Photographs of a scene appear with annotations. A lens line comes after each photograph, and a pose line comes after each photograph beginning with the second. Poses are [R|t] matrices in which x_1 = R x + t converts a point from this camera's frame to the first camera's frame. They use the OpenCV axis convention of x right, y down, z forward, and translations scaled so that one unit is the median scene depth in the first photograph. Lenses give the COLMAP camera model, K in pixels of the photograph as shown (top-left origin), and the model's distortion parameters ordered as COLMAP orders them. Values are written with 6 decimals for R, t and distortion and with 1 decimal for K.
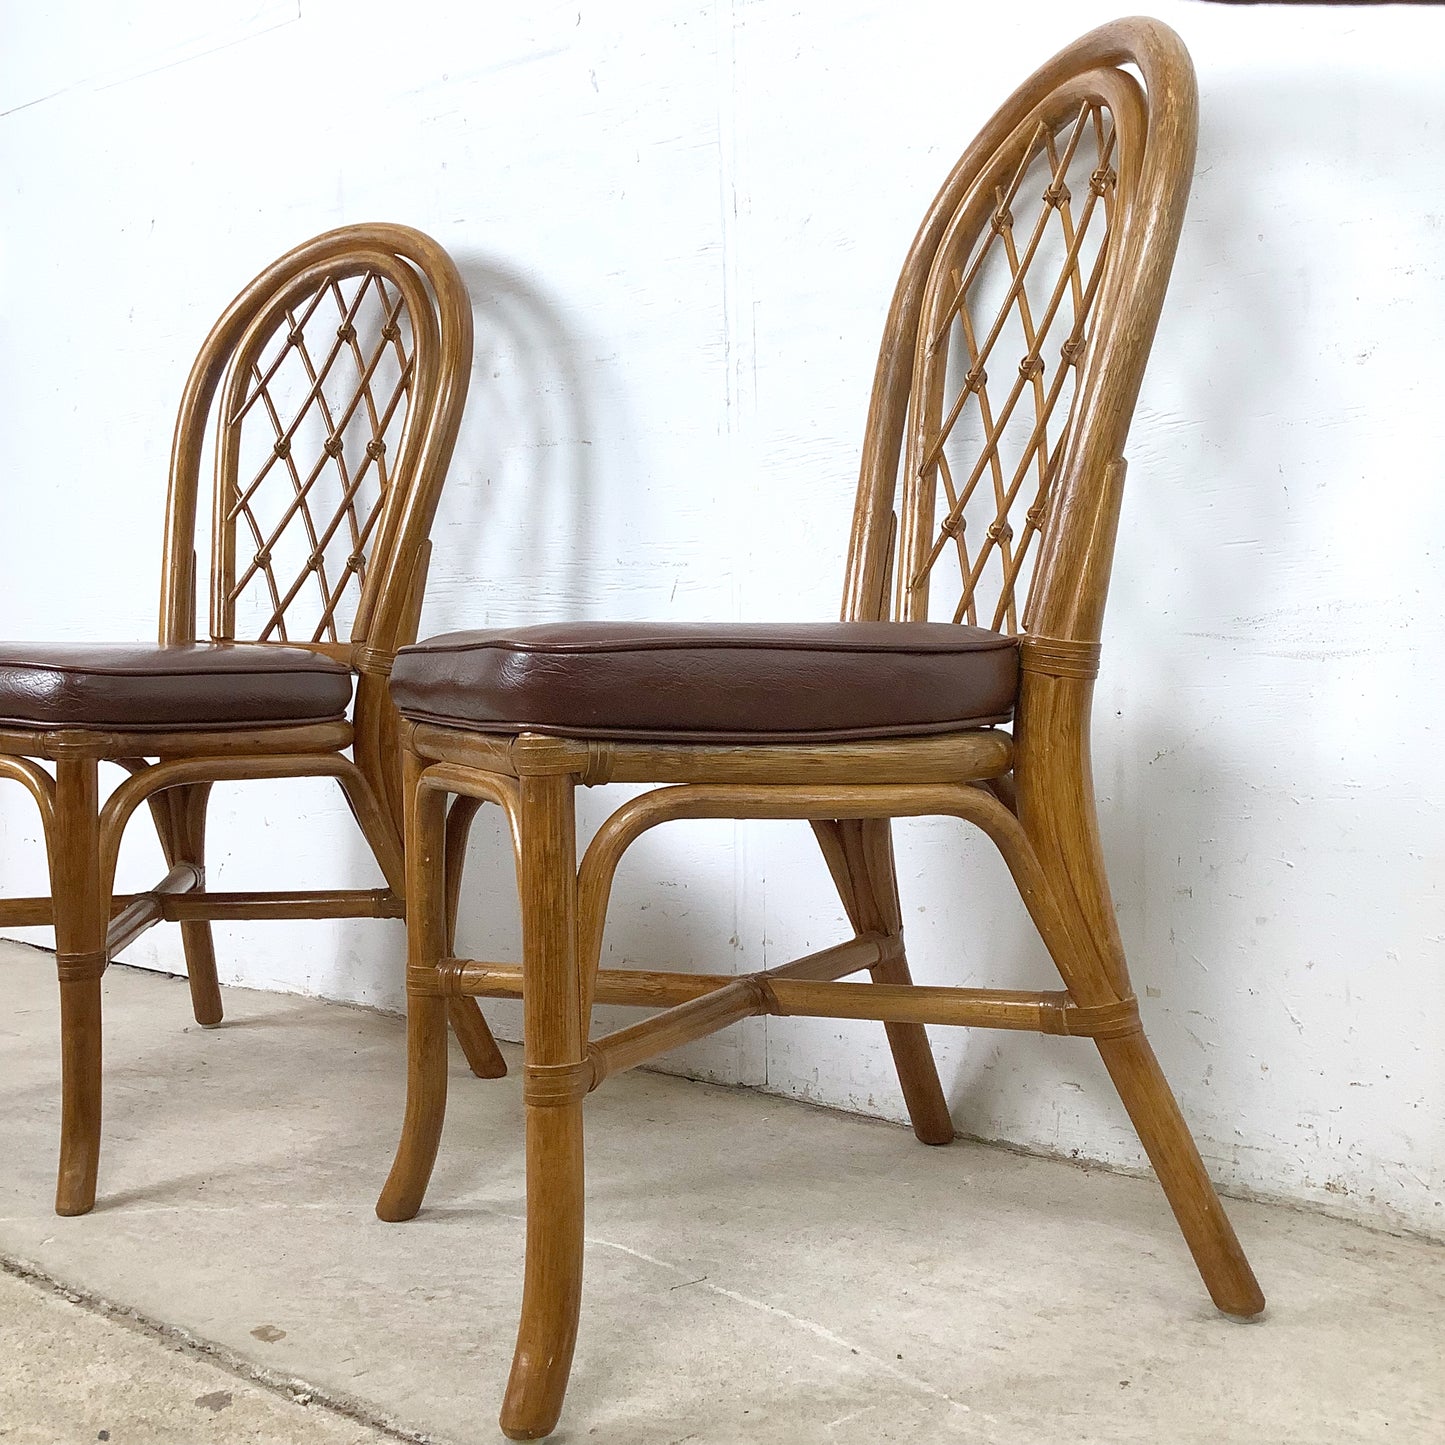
lens RADIAL K [[1733.3, 0, 726.3], [0, 1733.3, 724.0], [0, 0, 1]] dist [0.156847, -0.364287]
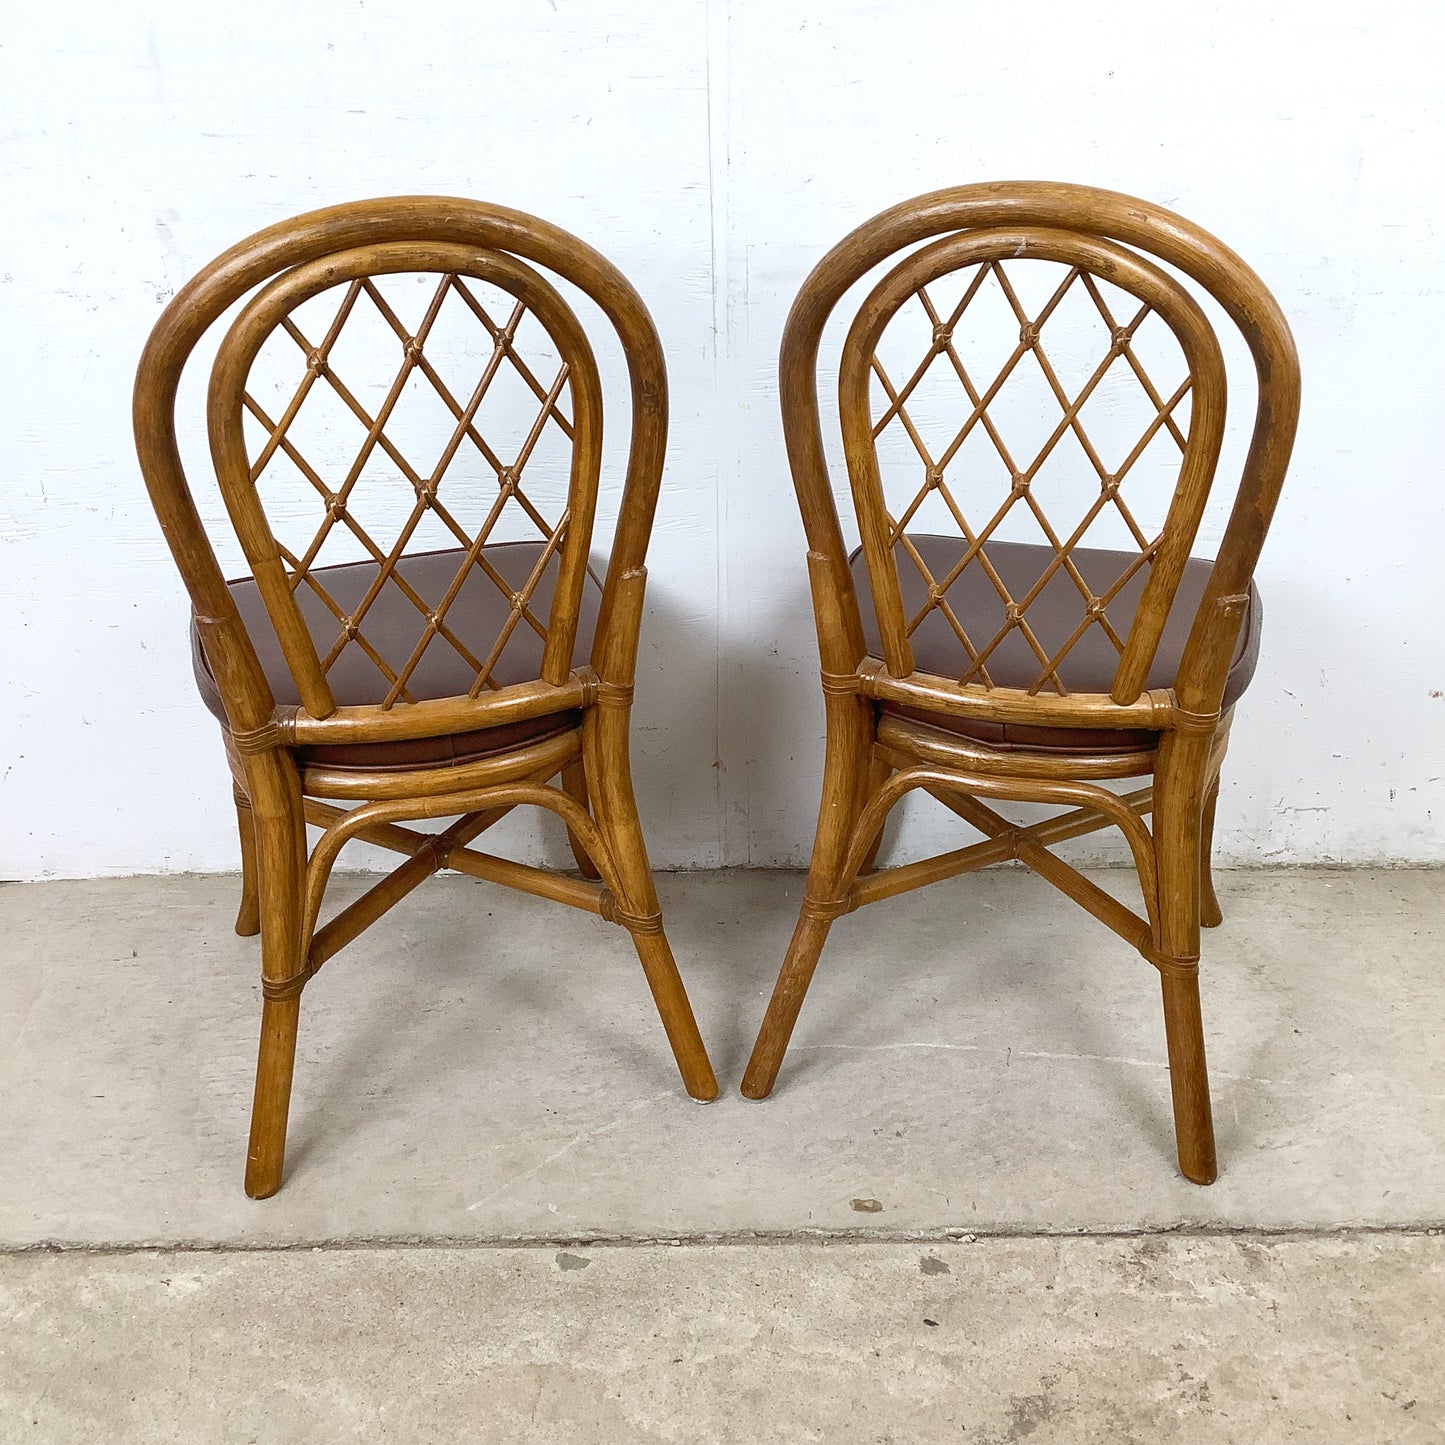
lens RADIAL K [[1734.3, 0, 723.8], [0, 1734.3, 722.0], [0, 0, 1]] dist [0.154194, -0.336132]
pose [[0.753676, -0.256493, 0.605132, -0.984644], [0.030272, 0.933277, 0.357878, -0.465036], [-0.656549, -0.251405, 0.711153, 0.164264]]
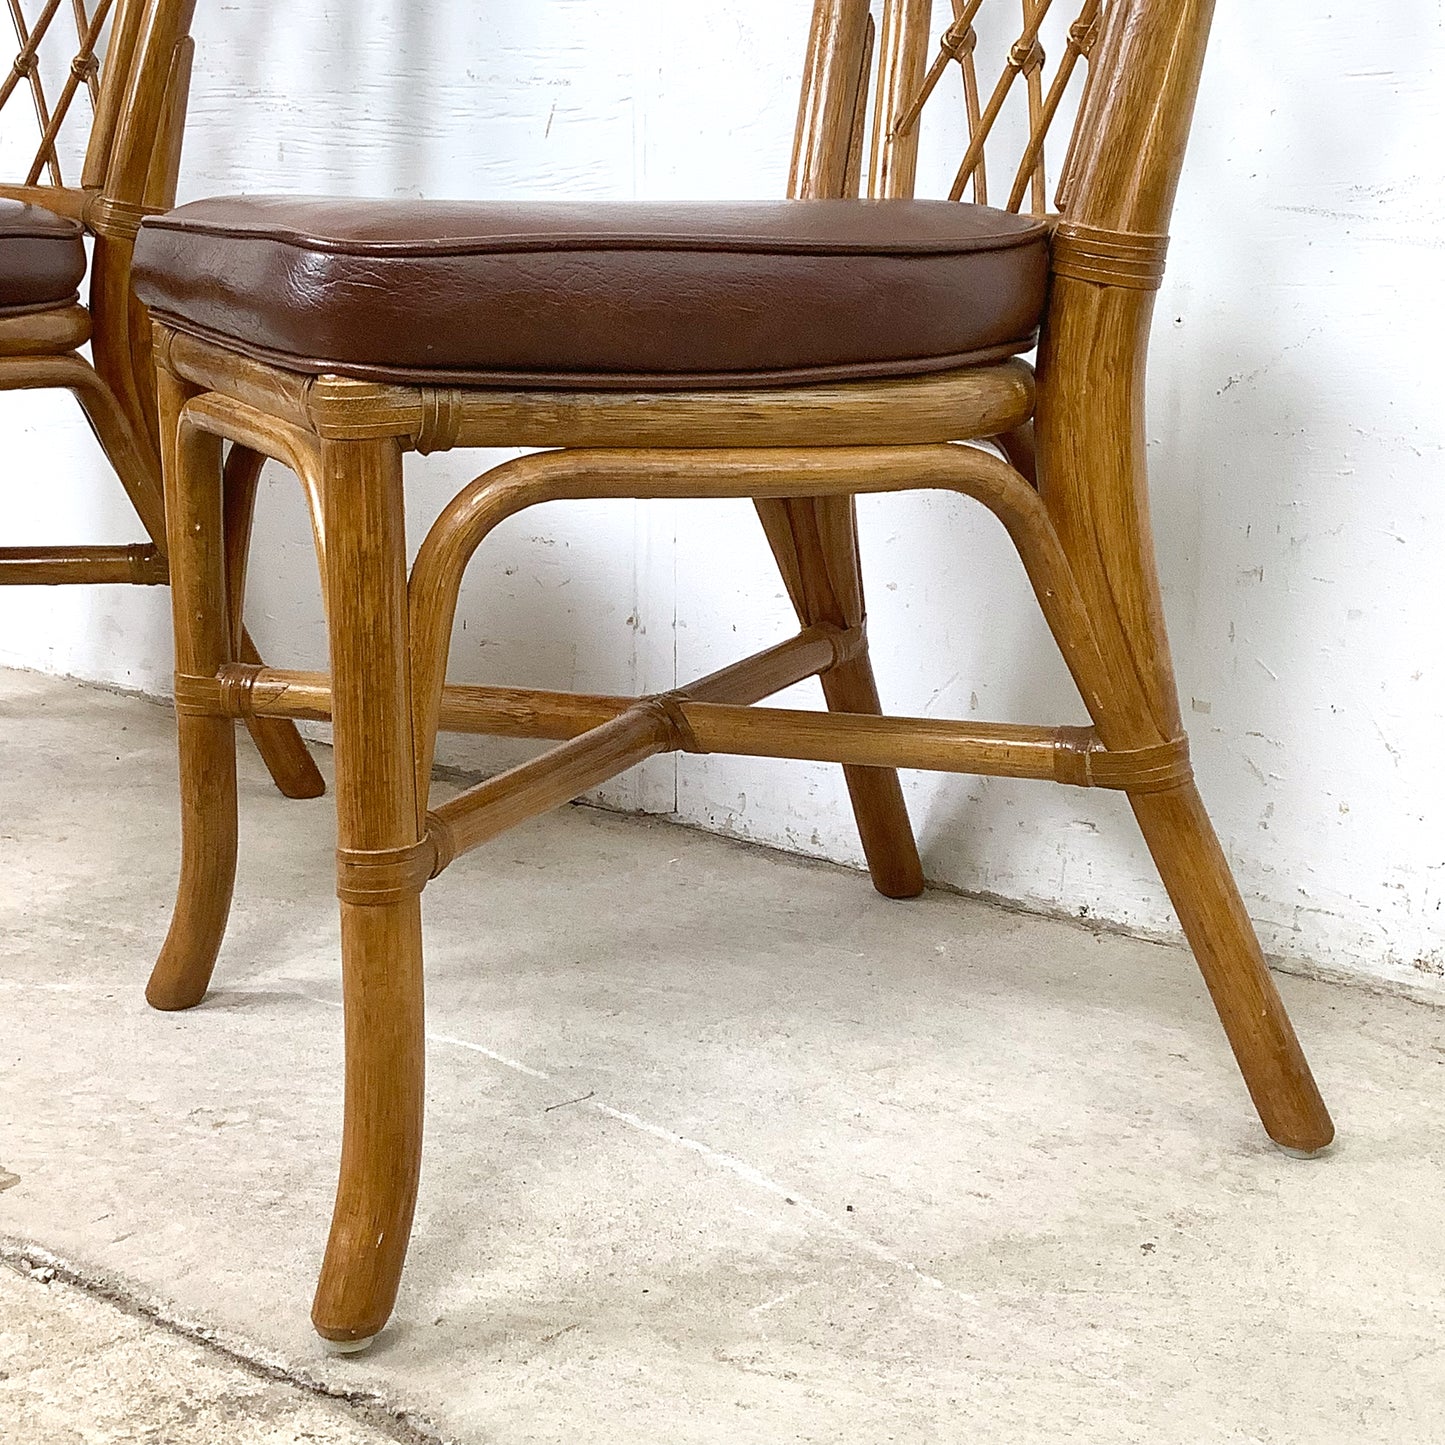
lens RADIAL K [[2269.0, 0, 714.5], [0, 2269.0, 723.6], [0, 0, 1]] dist [0.115823, -0.130850]
pose [[0.999133, 0.006050, 0.041192, -0.000619], [-0.014023, 0.980478, 0.196128, -0.028047], [-0.039201, -0.196536, 0.979713, 0.072671]]
